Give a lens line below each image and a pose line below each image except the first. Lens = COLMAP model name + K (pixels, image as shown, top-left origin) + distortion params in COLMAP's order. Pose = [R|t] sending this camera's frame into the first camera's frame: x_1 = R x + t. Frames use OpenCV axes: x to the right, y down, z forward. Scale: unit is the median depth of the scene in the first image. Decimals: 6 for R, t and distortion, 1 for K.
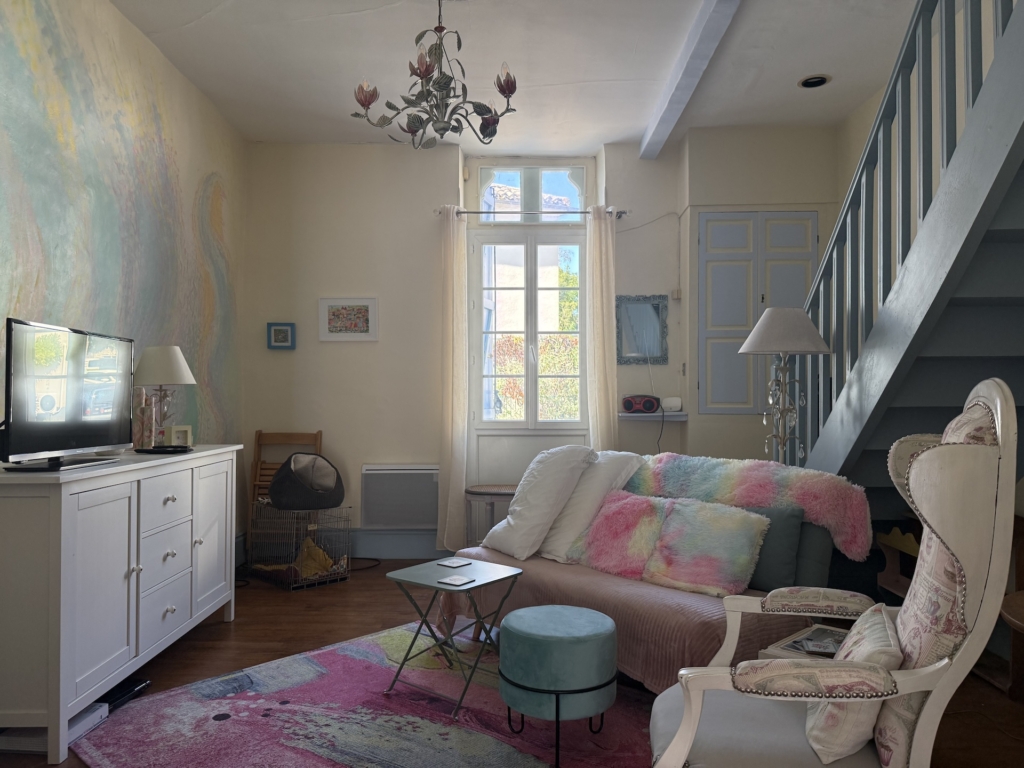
lens RADIAL K [[726.8, 0, 512.0], [0, 726.8, 384.0], [0, 0, 1]] dist [0.055534, -0.091262]
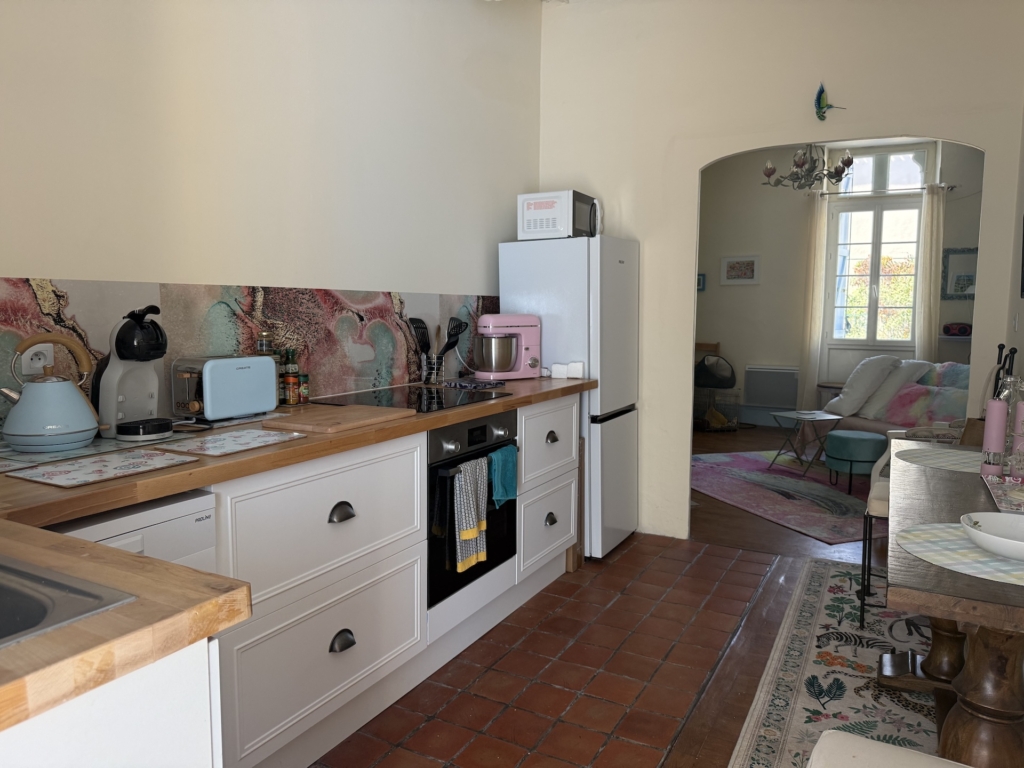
lens RADIAL K [[726.8, 0, 512.0], [0, 726.8, 384.0], [0, 0, 1]] dist [0.055534, -0.091262]
pose [[0.889487, 0.054294, -0.453724, 0.059551], [0.001992, 0.992446, 0.122664, -0.040637], [0.456956, -0.110012, 0.882660, -0.607619]]
